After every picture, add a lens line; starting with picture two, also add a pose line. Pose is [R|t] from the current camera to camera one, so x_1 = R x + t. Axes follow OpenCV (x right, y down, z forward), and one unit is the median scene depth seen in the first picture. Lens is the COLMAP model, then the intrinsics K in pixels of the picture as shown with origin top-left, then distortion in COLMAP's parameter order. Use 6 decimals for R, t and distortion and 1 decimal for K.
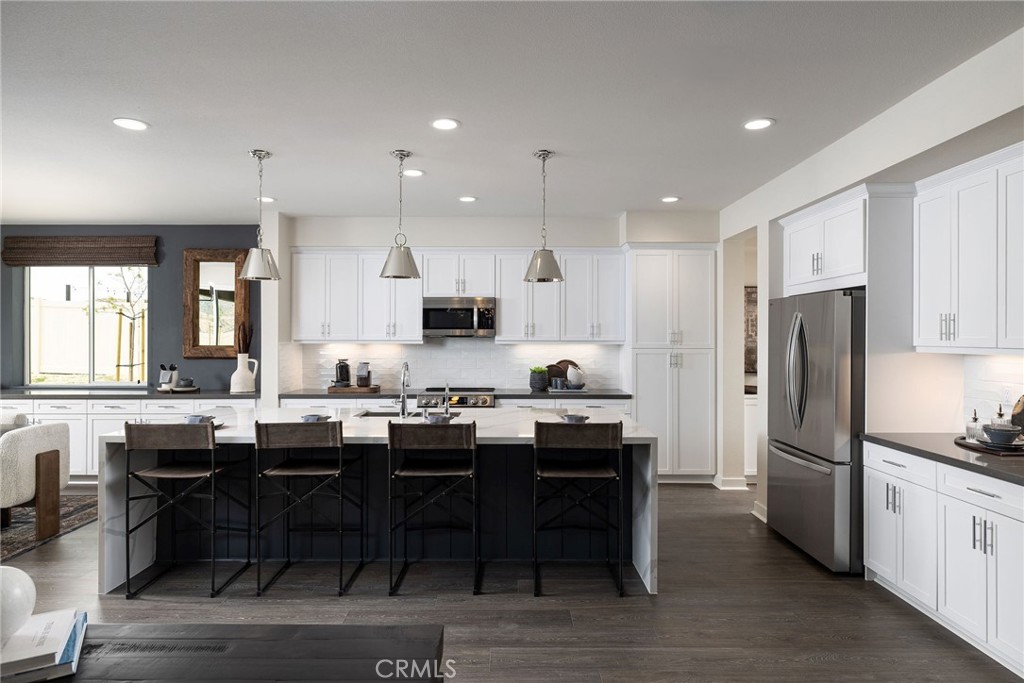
lens RADIAL K [[576.1, 0, 525.7], [0, 576.1, 336.5], [0, 0, 1]] dist [0.009064, -0.005397]
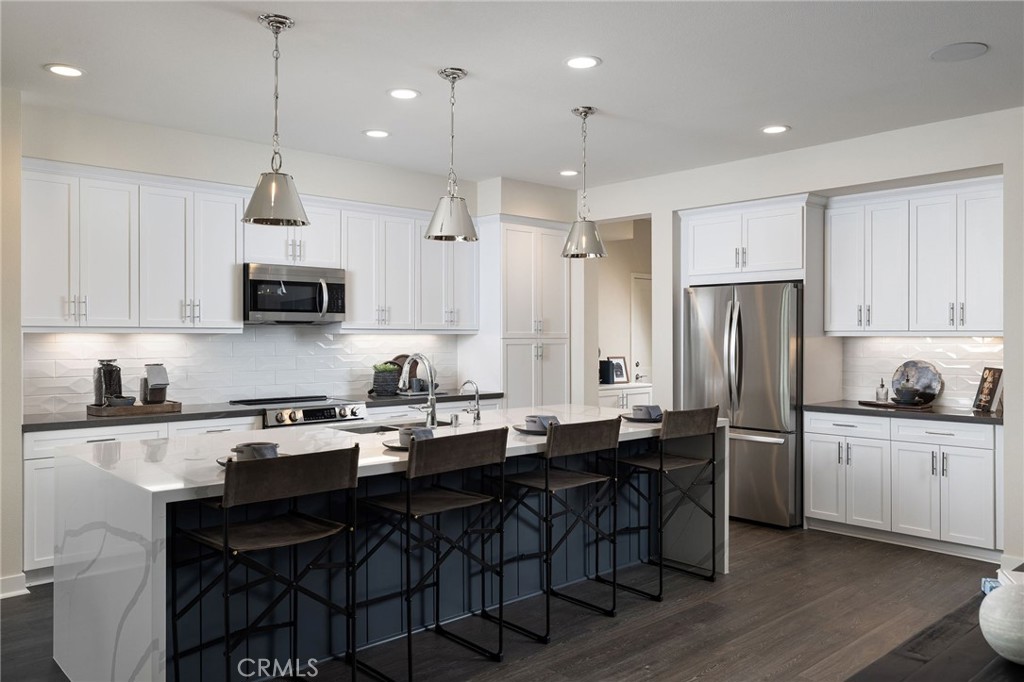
lens RADIAL K [[778.0, 0, 521.8], [0, 778.0, 337.2], [0, 0, 1]] dist [0.003315, -0.000545]
pose [[0.737649, -0.002441, 0.675180, -0.760680], [-0.000159, 0.999993, 0.003788, 0.019338], [-0.675185, -0.002902, 0.737643, 0.183042]]
